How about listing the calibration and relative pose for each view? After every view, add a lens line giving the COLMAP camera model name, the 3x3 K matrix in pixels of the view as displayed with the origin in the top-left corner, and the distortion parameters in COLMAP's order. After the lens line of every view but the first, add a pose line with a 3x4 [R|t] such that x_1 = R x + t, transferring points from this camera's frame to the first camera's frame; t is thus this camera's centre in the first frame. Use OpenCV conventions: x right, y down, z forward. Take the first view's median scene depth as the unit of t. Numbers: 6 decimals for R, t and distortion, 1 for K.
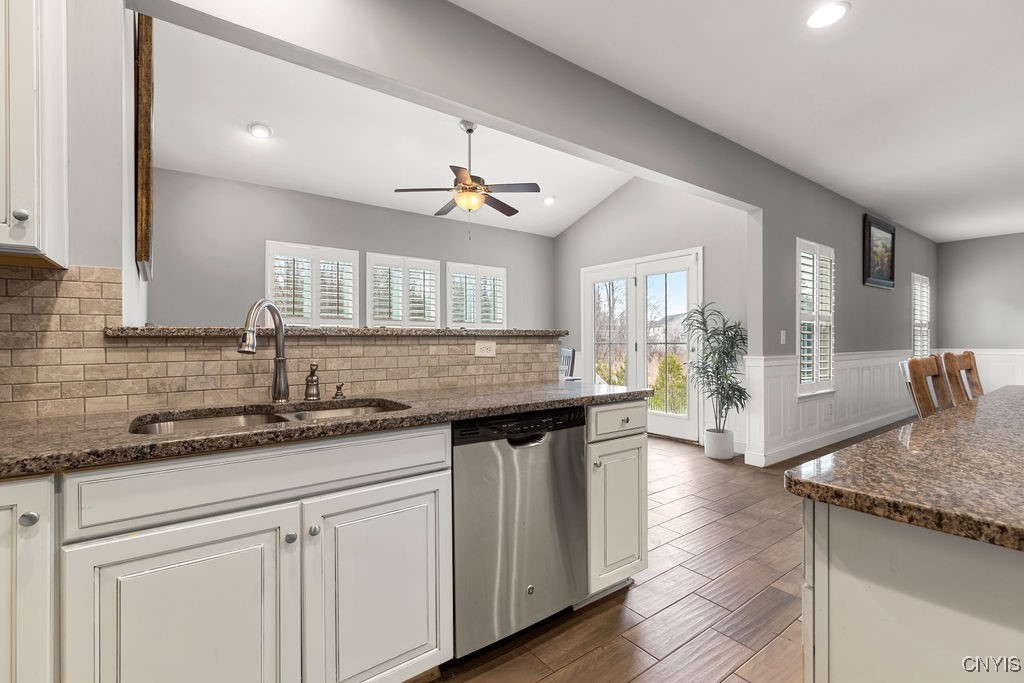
lens RADIAL K [[459.6, 0, 512.3], [0, 459.6, 340.7], [0, 0, 1]] dist [0.007065, -0.001390]
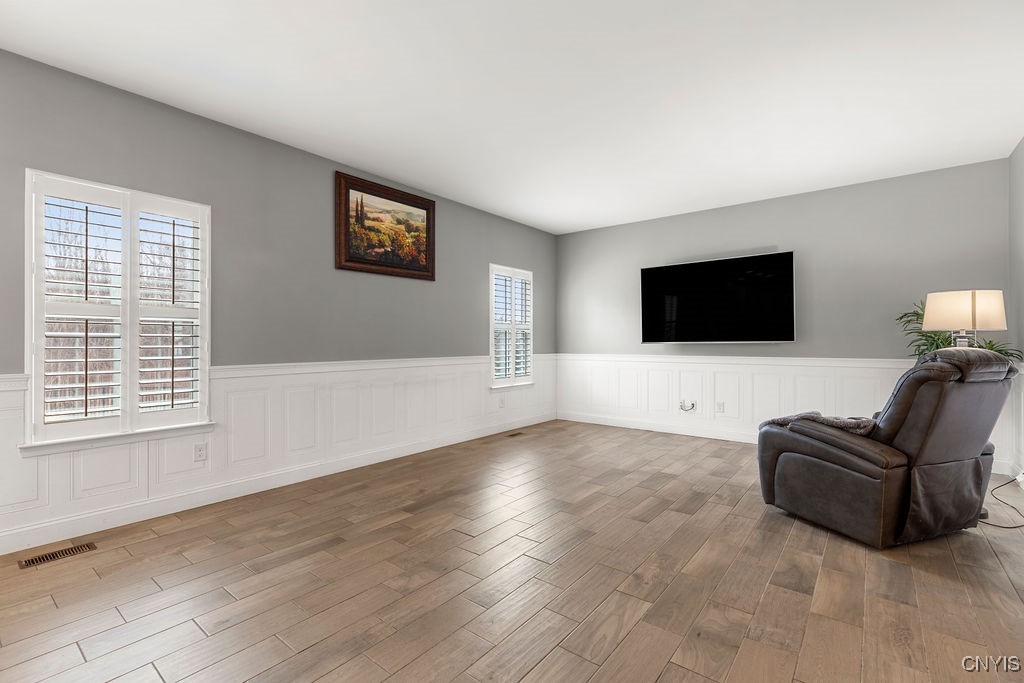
lens RADIAL K [[459.6, 0, 510.4], [0, 459.6, 342.4], [0, 0, 1]] dist [0.007065, -0.001390]
pose [[0.965923, -0.000742, 0.258828, 2.377374], [0.000503, 0.999999, 0.000988, -0.019566], [-0.258828, -0.000824, 0.965923, 0.647193]]
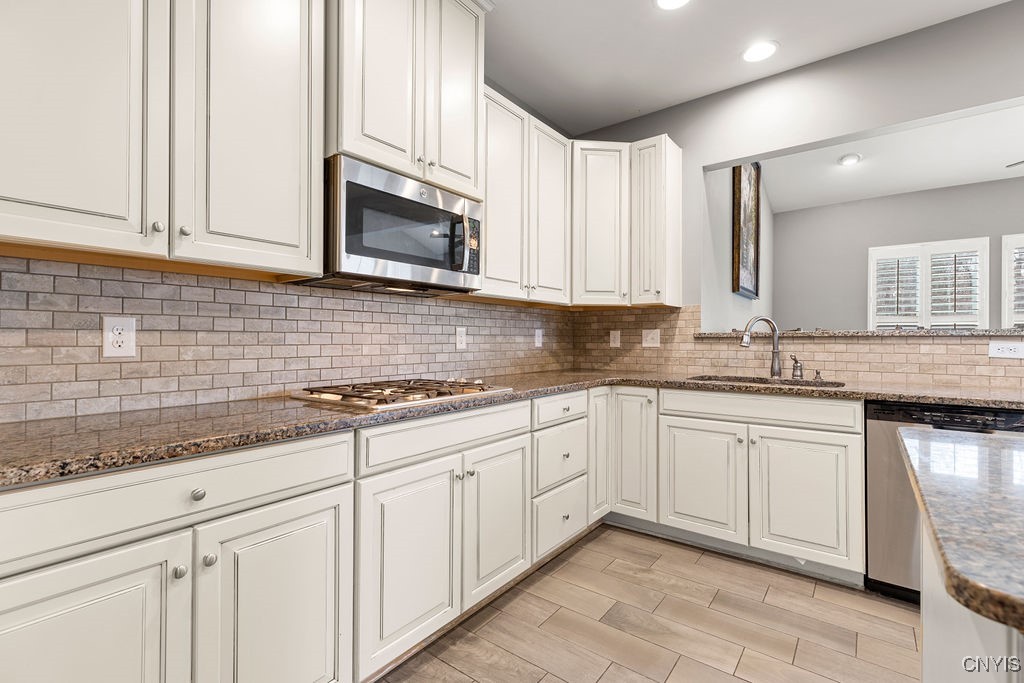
lens RADIAL K [[459.6, 0, 508.6], [0, 459.6, 336.4], [0, 0, 1]] dist [0.007065, -0.001390]
pose [[0.266070, -0.002251, -0.963951, 0.680574], [-0.002645, 0.999992, -0.003065, -0.003828], [0.963950, 0.003365, 0.266062, -0.281570]]
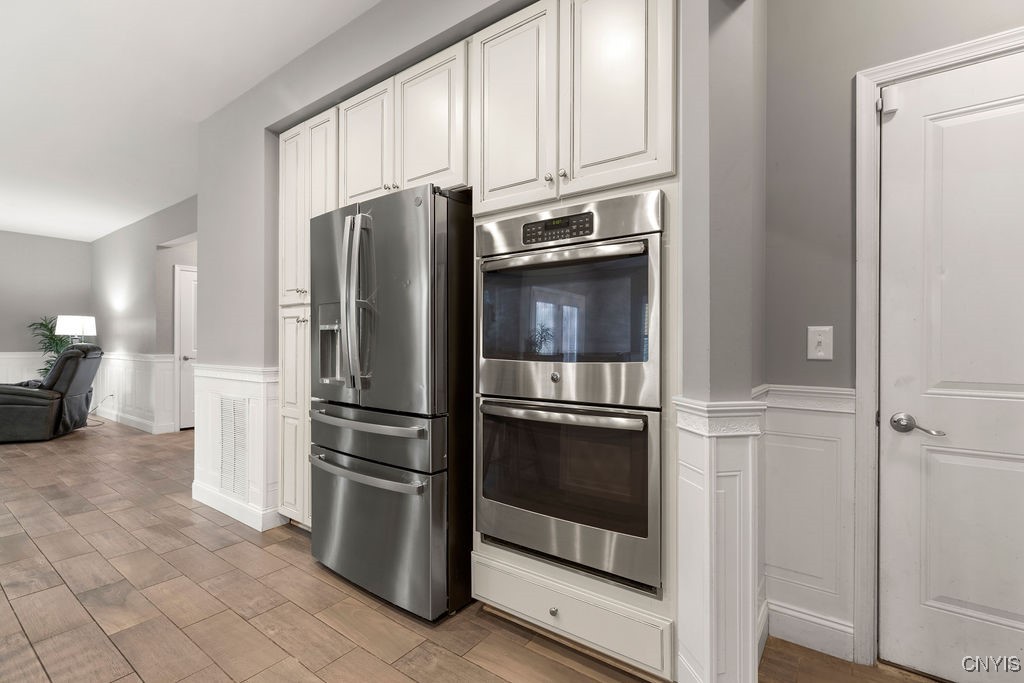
lens RADIAL K [[459.6, 0, 517.1], [0, 459.6, 347.2], [0, 0, 1]] dist [0.007065, -0.001390]
pose [[-0.300135, -0.004070, 0.953888, 0.352032], [-0.007094, 0.999973, 0.002034, -0.005578], [-0.953870, -0.006157, -0.300155, -0.160444]]
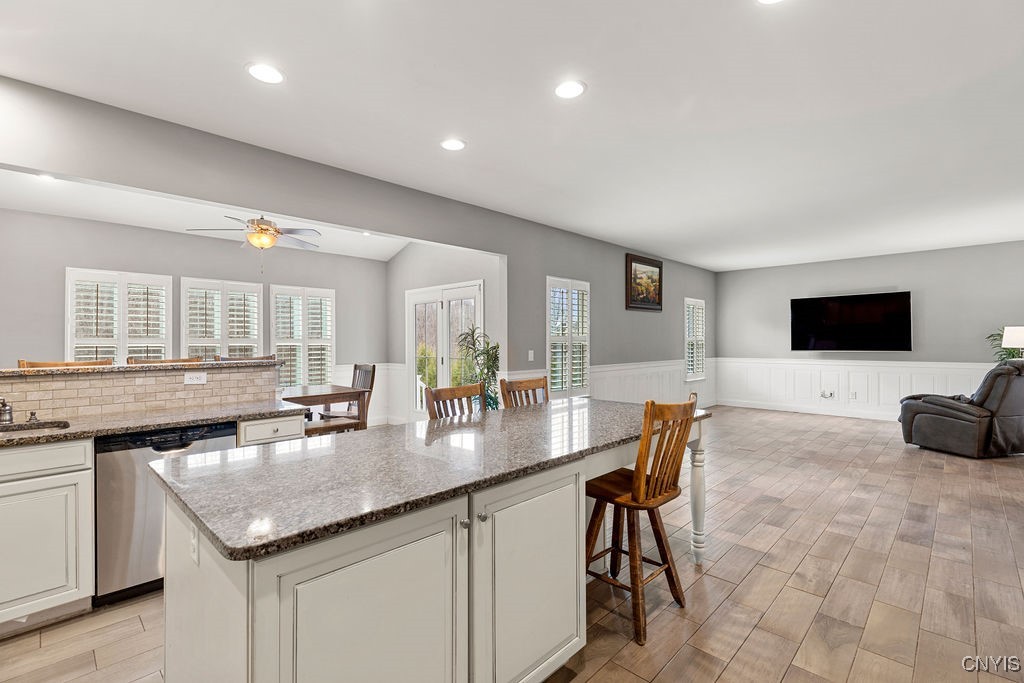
lens RADIAL K [[459.6, 0, 512.8], [0, 459.6, 342.0], [0, 0, 1]] dist [0.007065, -0.001390]
pose [[0.987356, -0.001073, 0.158516, 0.732875], [0.000993, 0.999999, 0.000586, -0.099532], [-0.158517, -0.000422, 0.987356, -0.522017]]
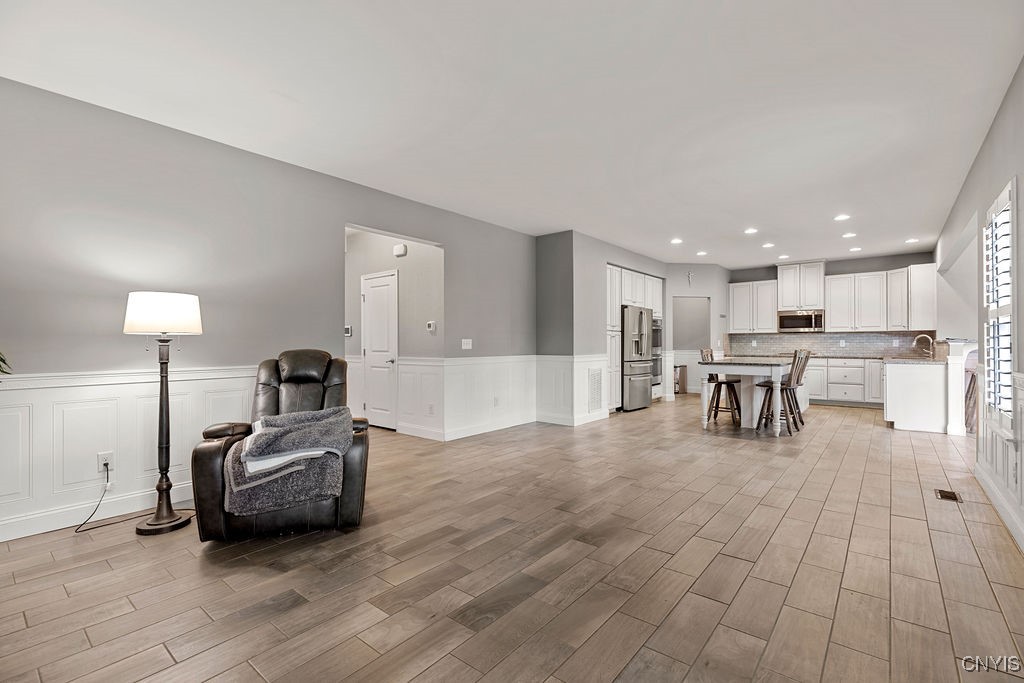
lens RADIAL K [[459.6, 0, 511.0], [0, 459.6, 341.7], [0, 0, 1]] dist [0.007065, -0.001390]
pose [[-0.971490, 0.005075, -0.237025, 3.542467], [0.005940, 0.999978, -0.002933, -0.024763], [0.237005, -0.004257, -0.971499, 3.522187]]
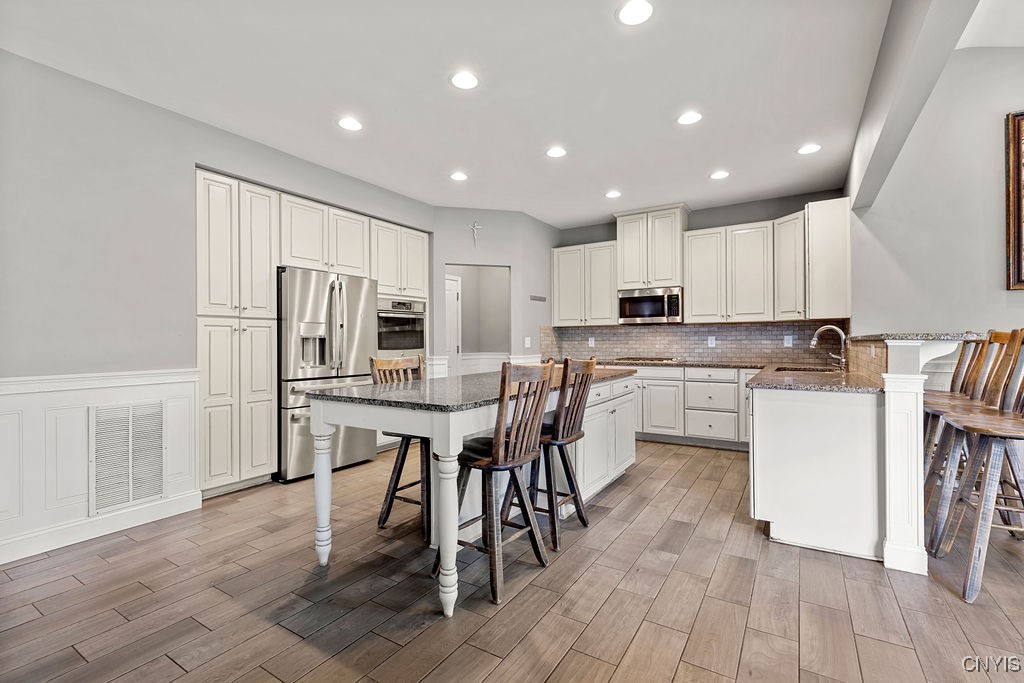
lens RADIAL K [[459.6, 0, 512.1], [0, 459.6, 339.0], [0, 0, 1]] dist [0.007065, -0.001390]
pose [[-0.933417, 0.007461, -0.358715, 1.472850], [0.009402, 0.999949, -0.003669, -0.020048], [0.358669, -0.006797, -0.933440, 2.095076]]
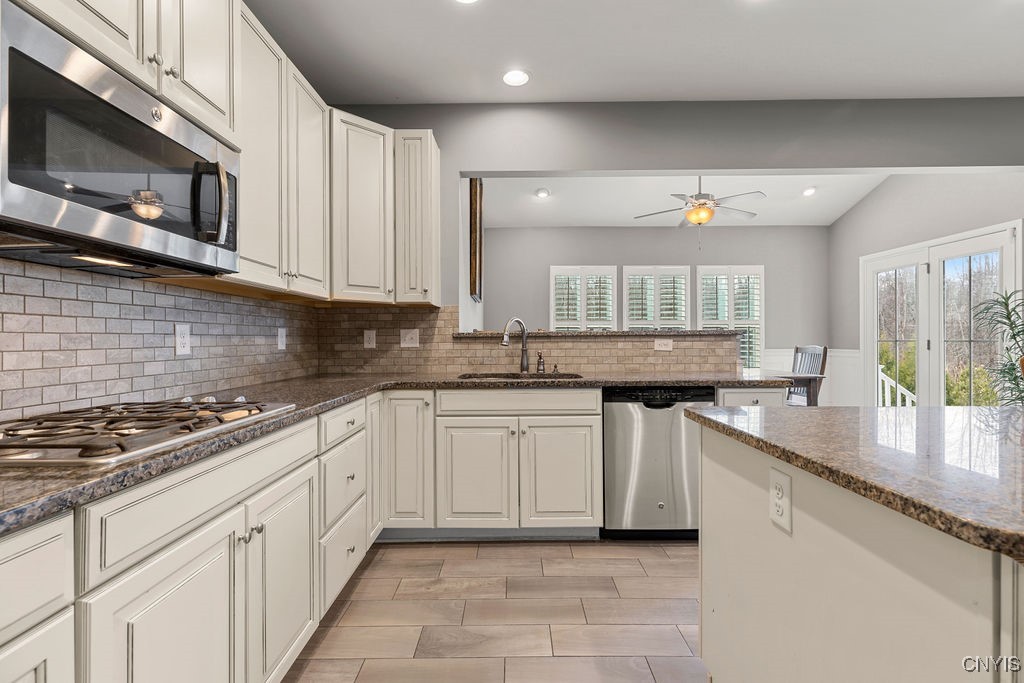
lens RADIAL K [[459.6, 0, 510.2], [0, 459.6, 339.8], [0, 0, 1]] dist [0.007065, -0.001390]
pose [[0.799138, 0.001705, -0.601146, 0.460095], [0.001717, 0.999985, 0.005119, -0.005436], [0.601146, -0.005123, 0.799123, -0.411044]]
